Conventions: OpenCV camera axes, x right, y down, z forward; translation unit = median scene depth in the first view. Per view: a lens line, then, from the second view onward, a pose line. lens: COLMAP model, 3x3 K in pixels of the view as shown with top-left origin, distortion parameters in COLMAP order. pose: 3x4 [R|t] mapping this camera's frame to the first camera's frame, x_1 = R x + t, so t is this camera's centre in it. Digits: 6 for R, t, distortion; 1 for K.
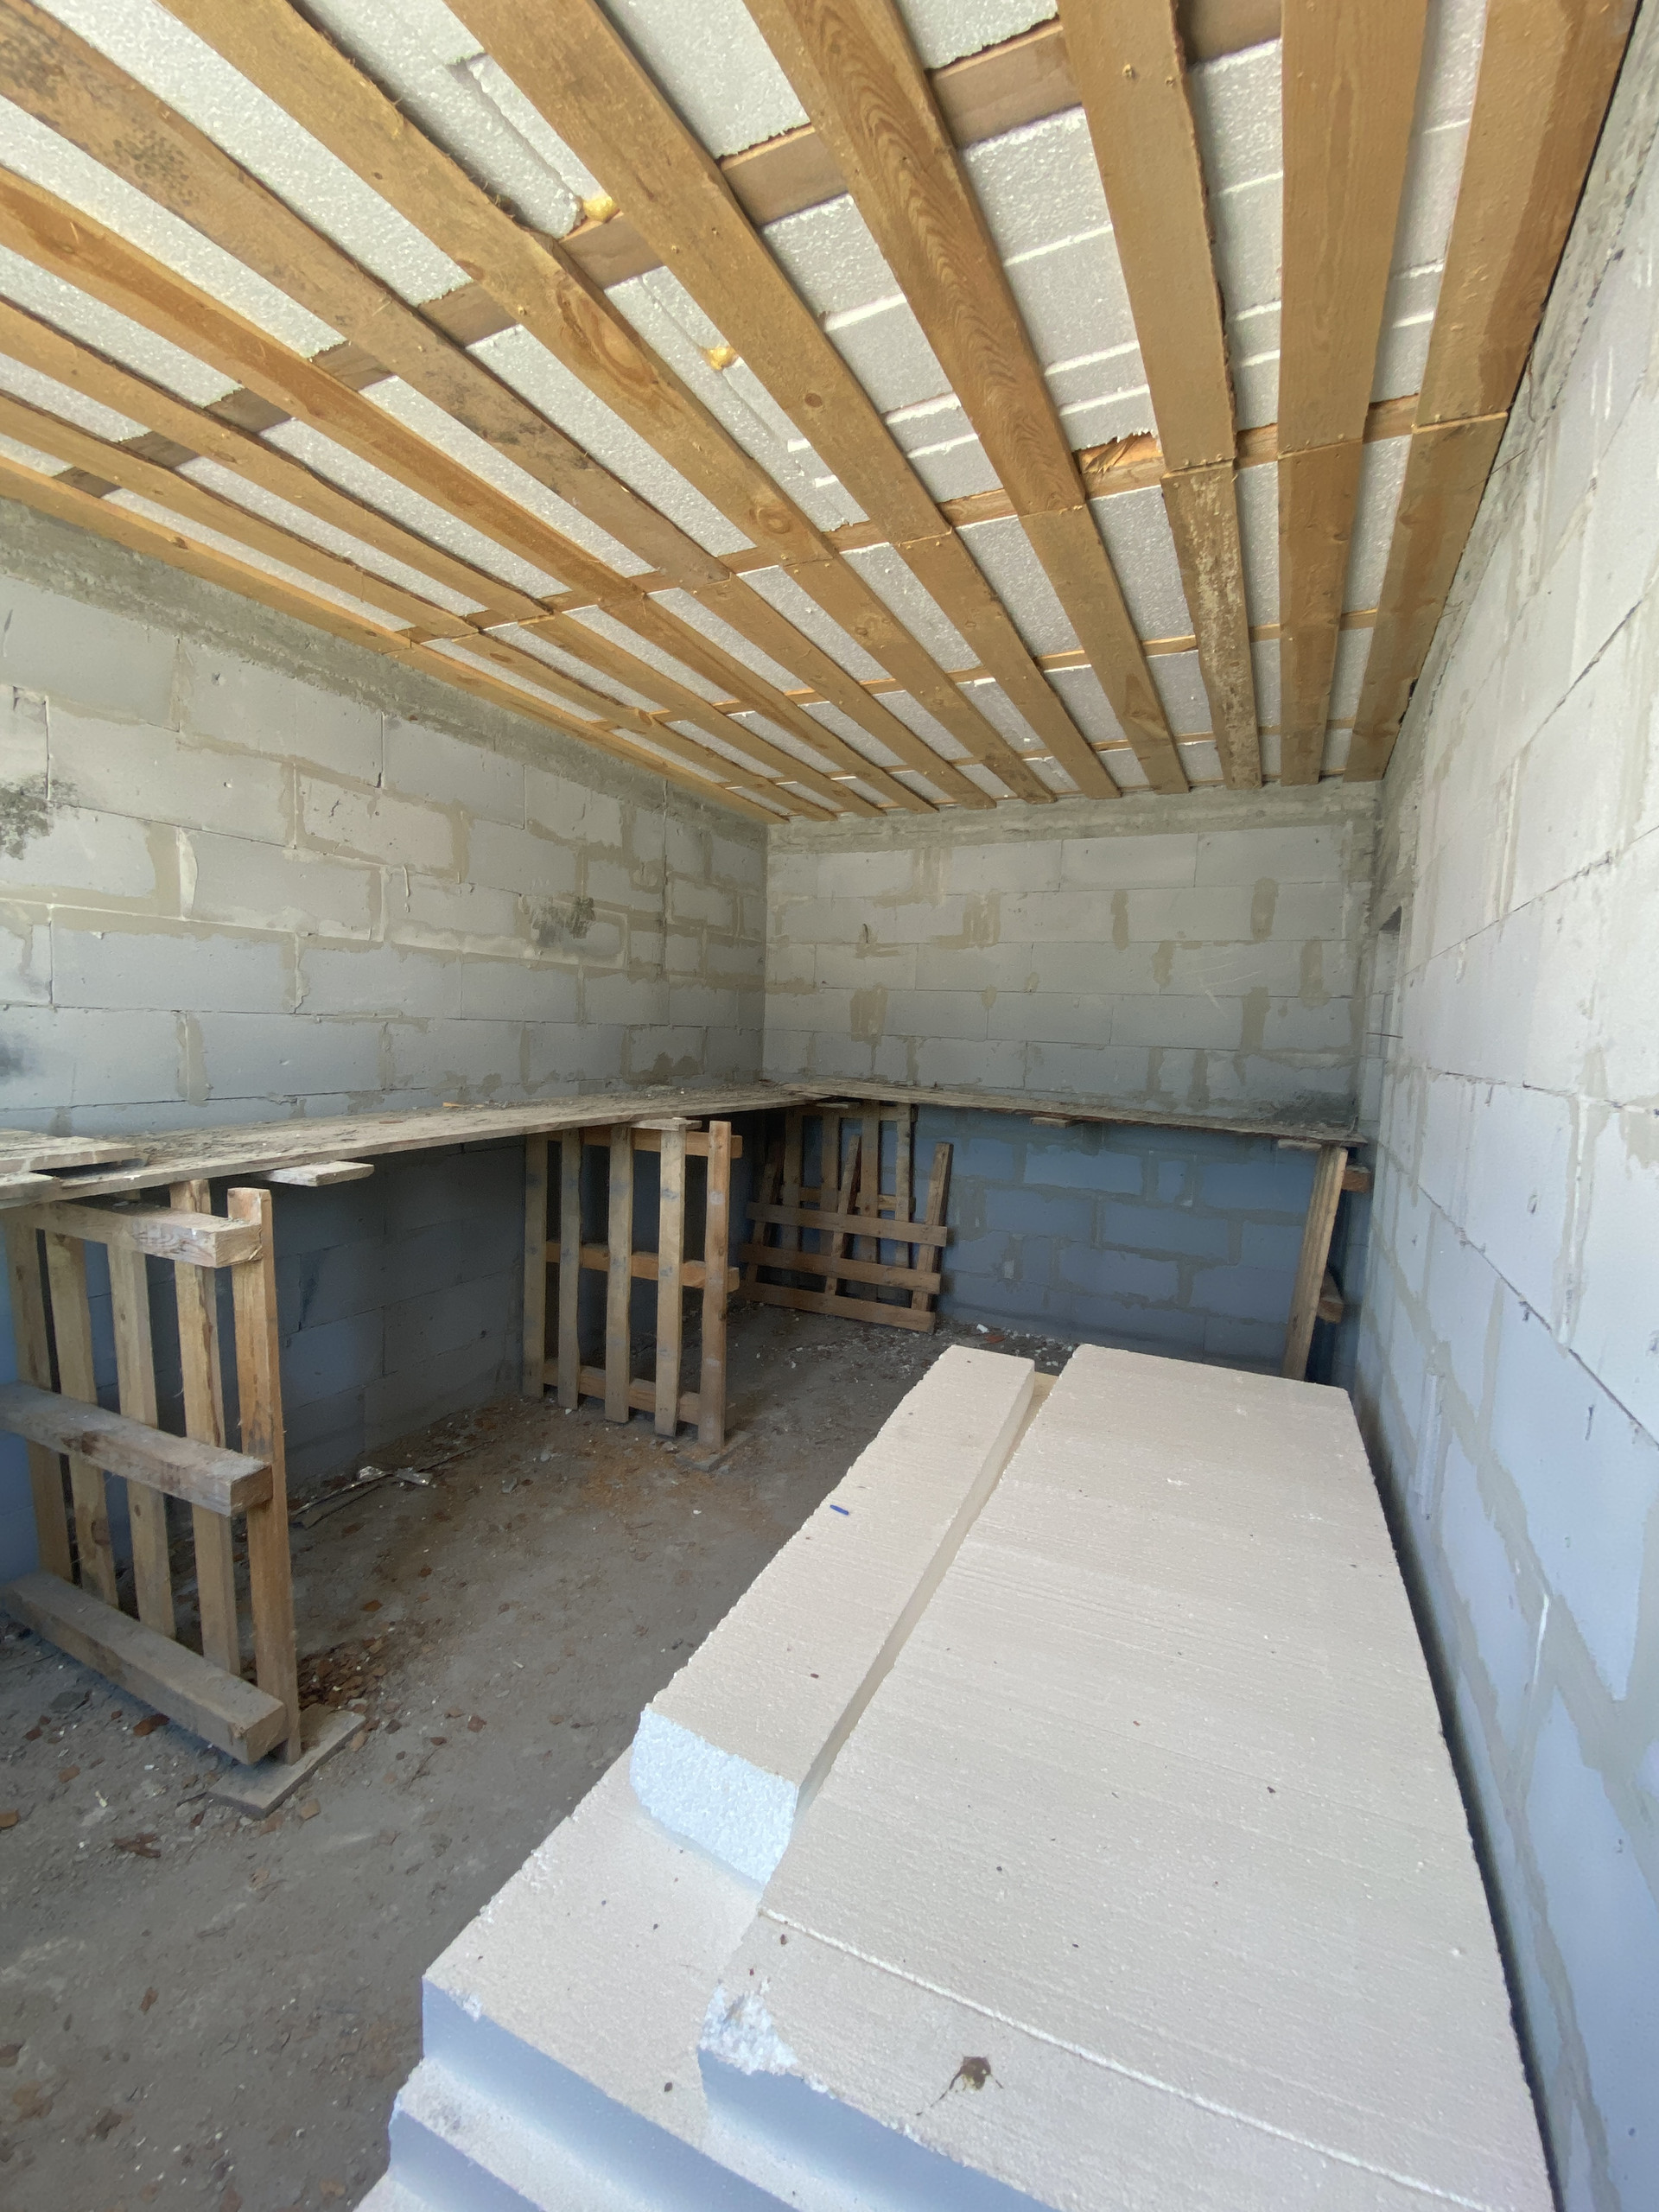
lens RADIAL K [[902.5, 0, 834.7], [0, 902.5, 1111.5], [0, 0, 1]] dist [-0.003161, -0.002479]
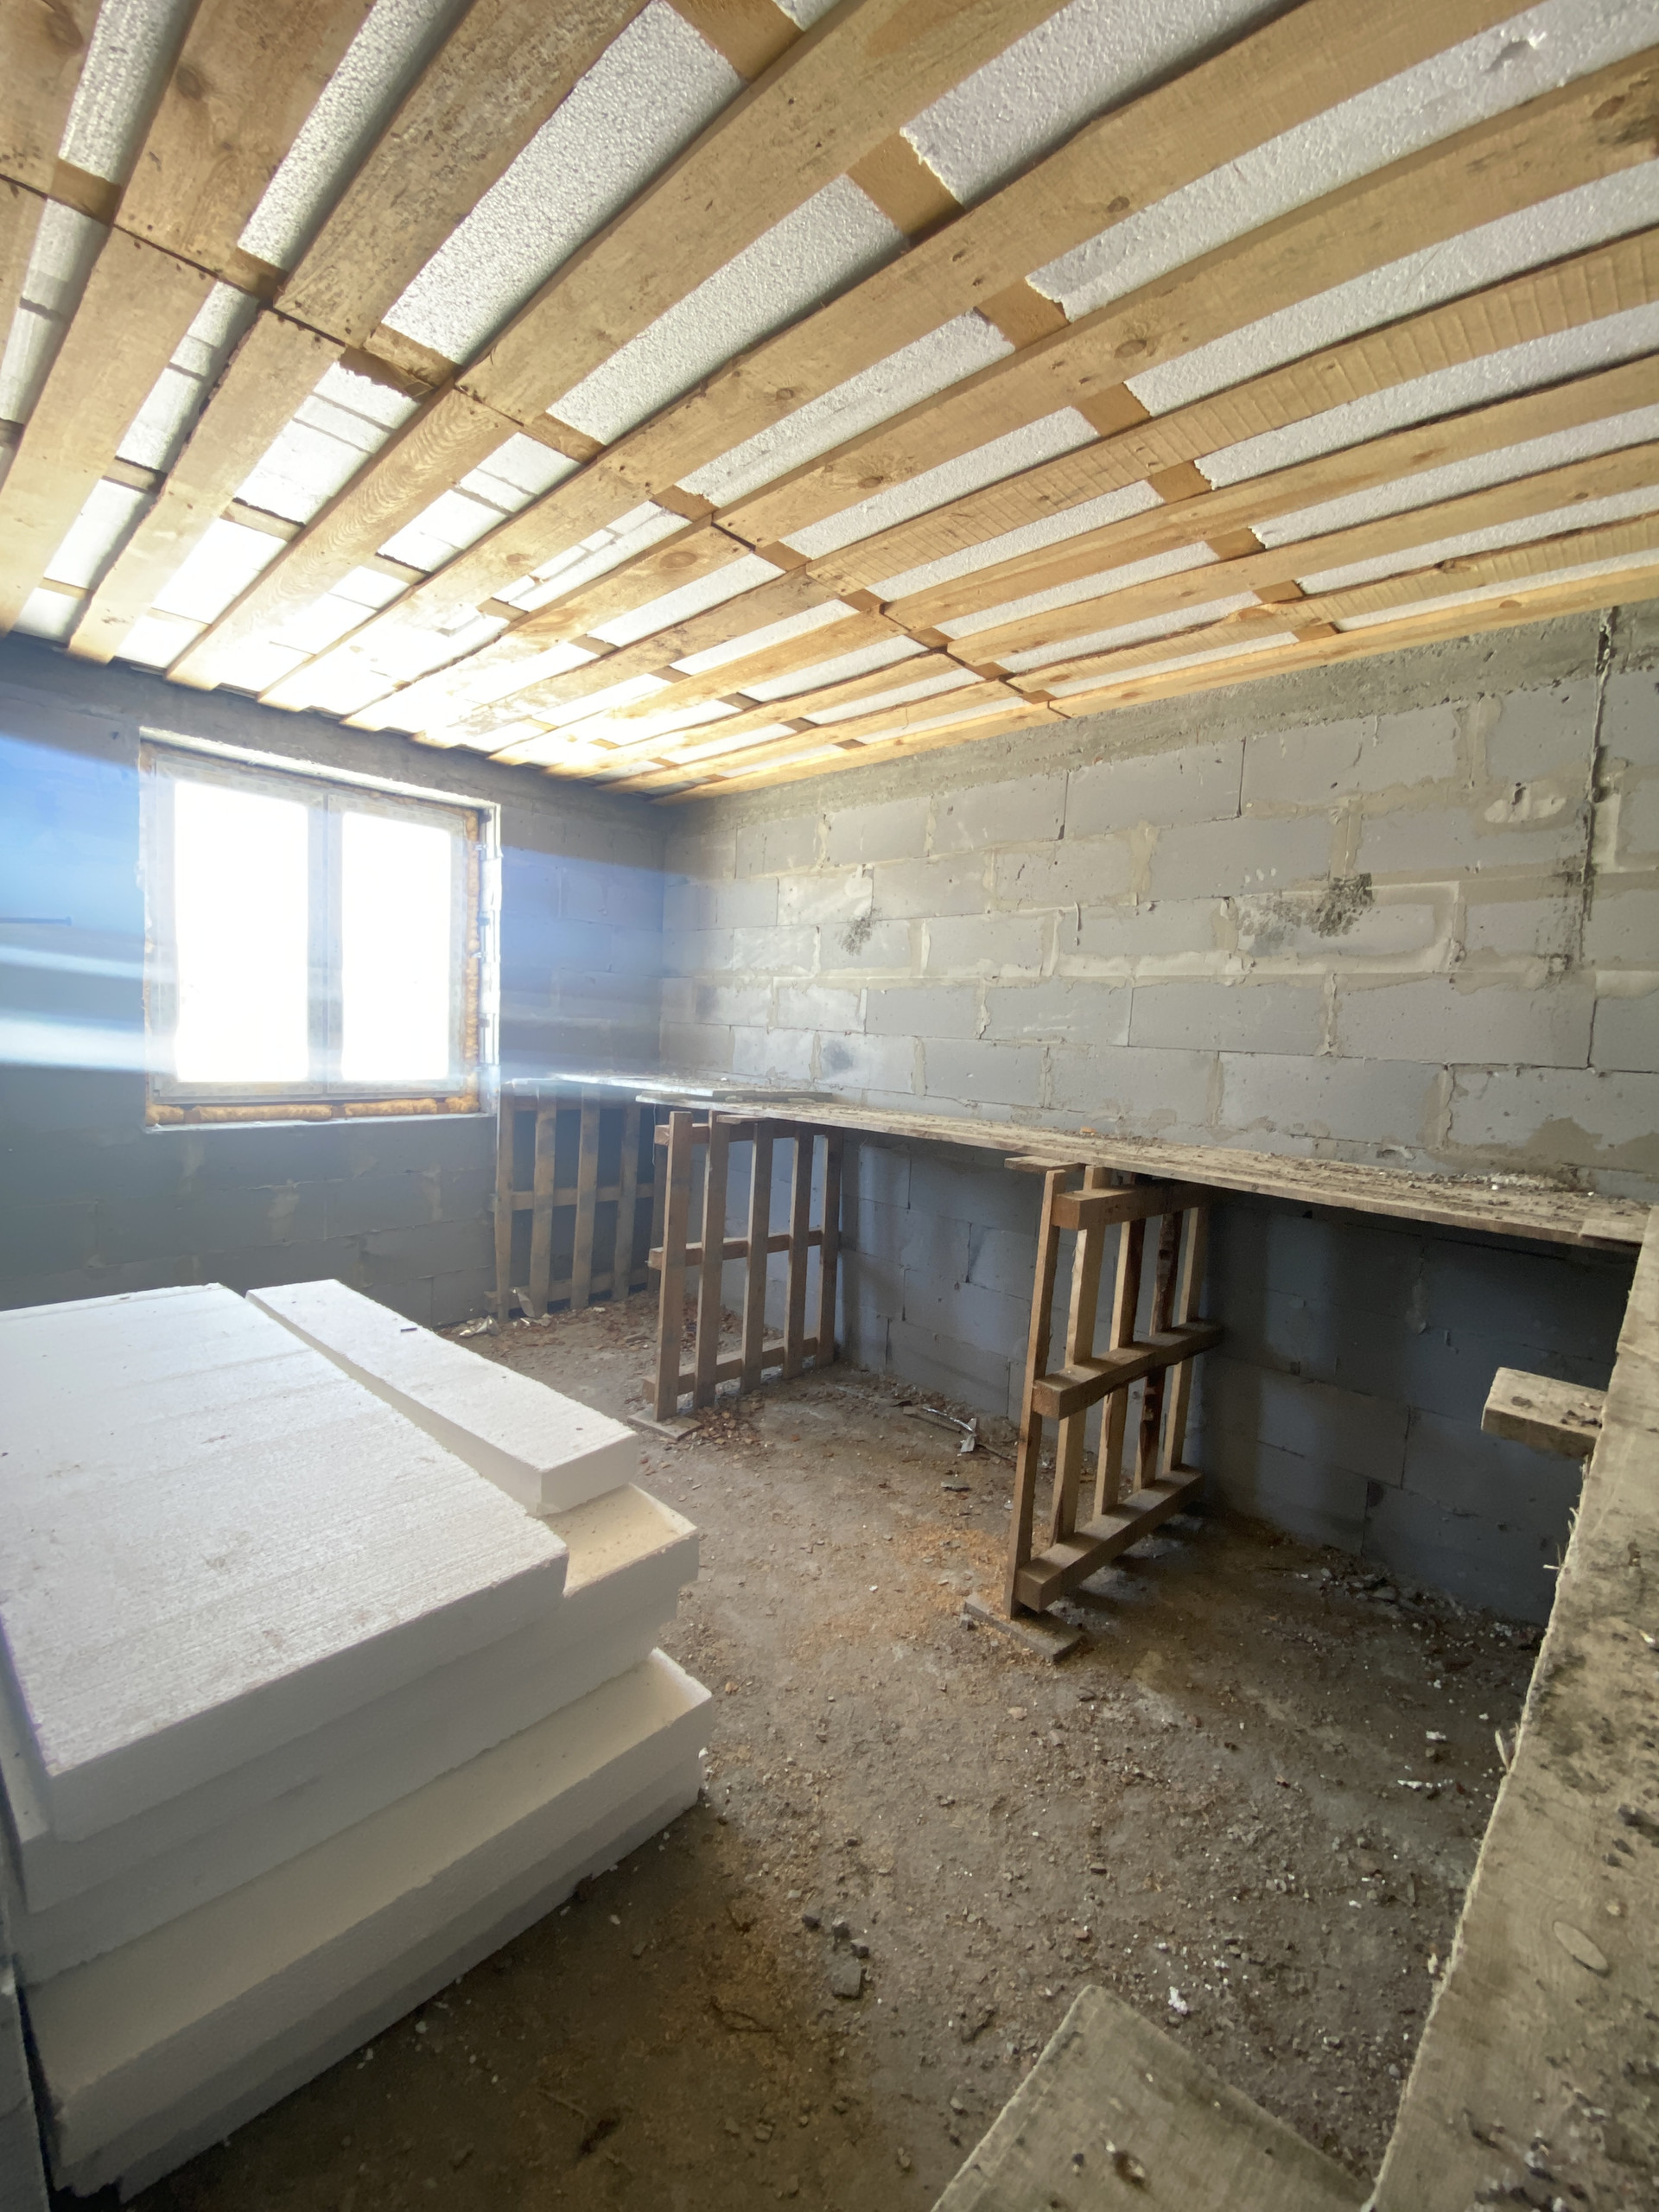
lens RADIAL K [[902.5, 0, 824.9], [0, 902.5, 1099.6], [0, 0, 1]] dist [-0.003161, -0.002479]
pose [[-0.307611, 0.037037, -0.950791, 0.588938], [-0.133169, 0.987732, 0.081560, -0.081460], [0.942147, 0.151704, -0.298905, 0.986971]]
